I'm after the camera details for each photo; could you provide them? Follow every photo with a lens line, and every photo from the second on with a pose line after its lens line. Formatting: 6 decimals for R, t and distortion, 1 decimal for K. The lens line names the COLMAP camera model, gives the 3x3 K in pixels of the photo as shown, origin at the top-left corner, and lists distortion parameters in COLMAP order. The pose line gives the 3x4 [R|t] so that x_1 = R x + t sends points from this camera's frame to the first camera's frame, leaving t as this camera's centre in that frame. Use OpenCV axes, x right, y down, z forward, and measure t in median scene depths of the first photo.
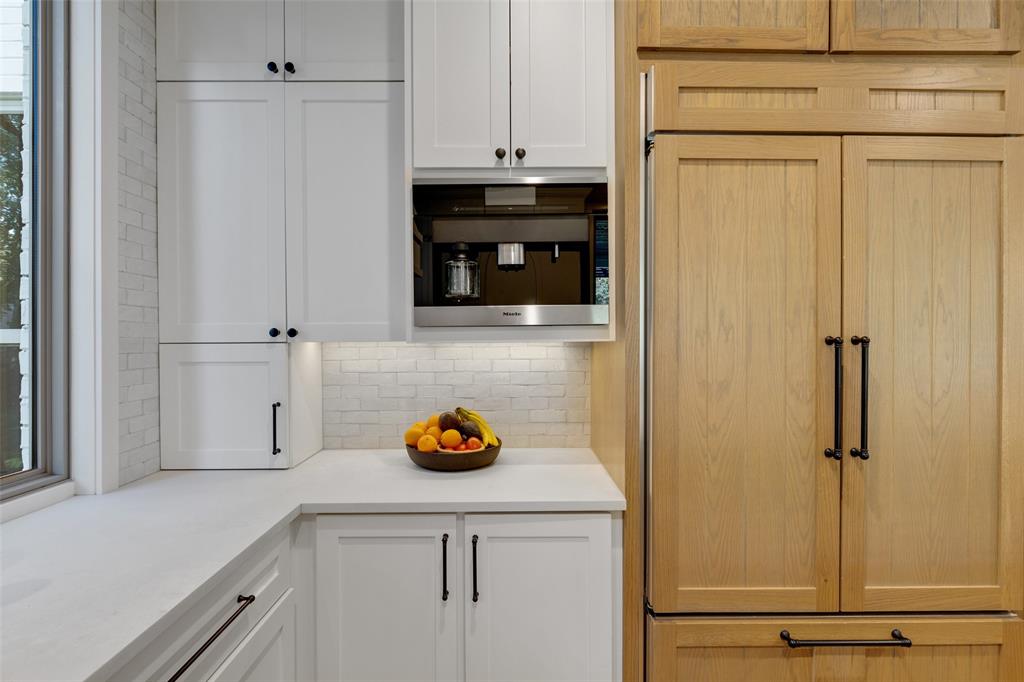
lens RADIAL K [[497.1, 0, 512.0], [0, 497.1, 324.5], [0, 0, 1]] dist [-0.002910, -0.000136]
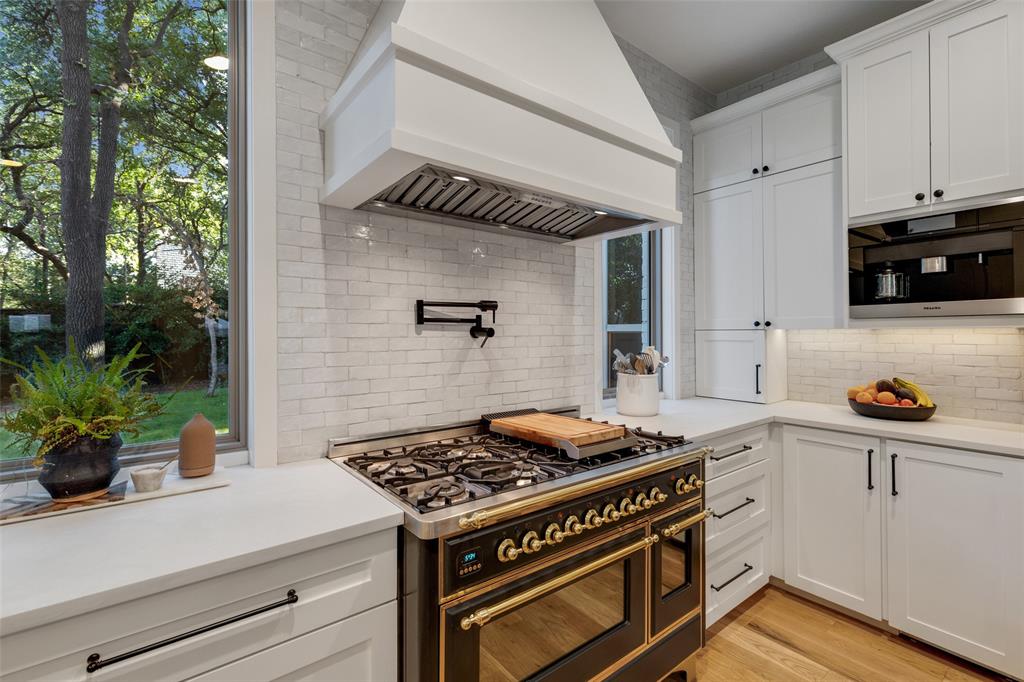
lens RADIAL K [[461.6, 0, 515.7], [0, 461.6, 333.6], [0, 0, 1]] dist [0.002061, -0.000221]
pose [[0.619233, 0.004974, -0.785192, 0.319327], [0.012359, 0.999794, 0.016080, 0.016515], [0.785110, -0.019662, 0.619044, -0.790624]]
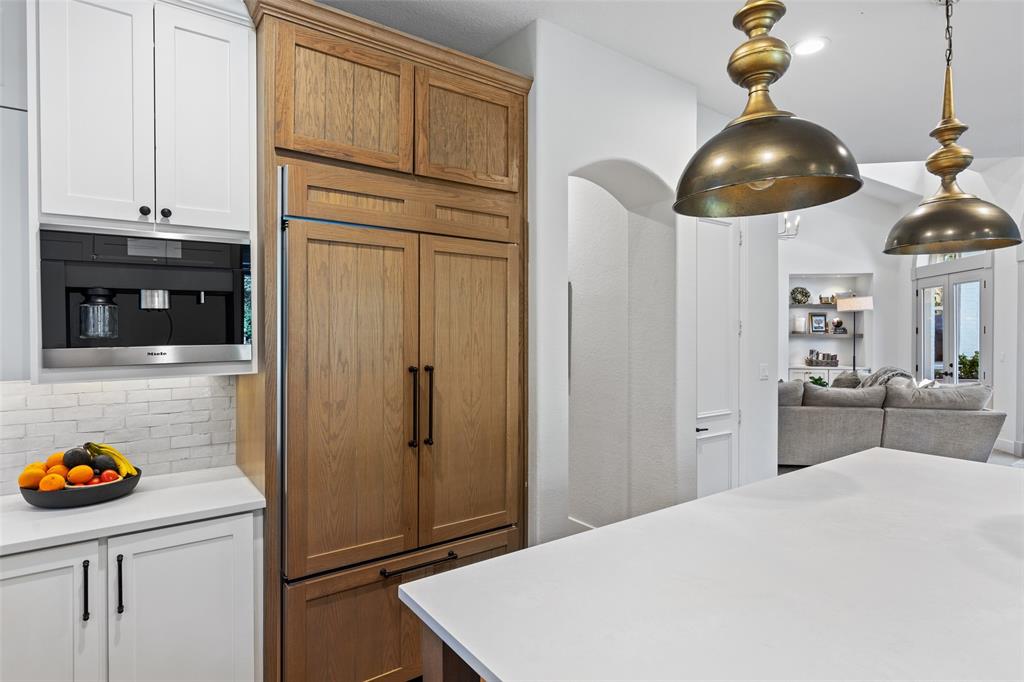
lens RADIAL K [[551.7, 0, 517.1], [0, 551.7, 335.0], [0, 0, 1]] dist [0.002350, 0.000198]
pose [[0.812323, -0.004009, 0.583194, -0.071361], [-0.008465, 0.999790, 0.018663, -0.100475], [-0.583146, -0.020097, 0.812119, -0.518361]]
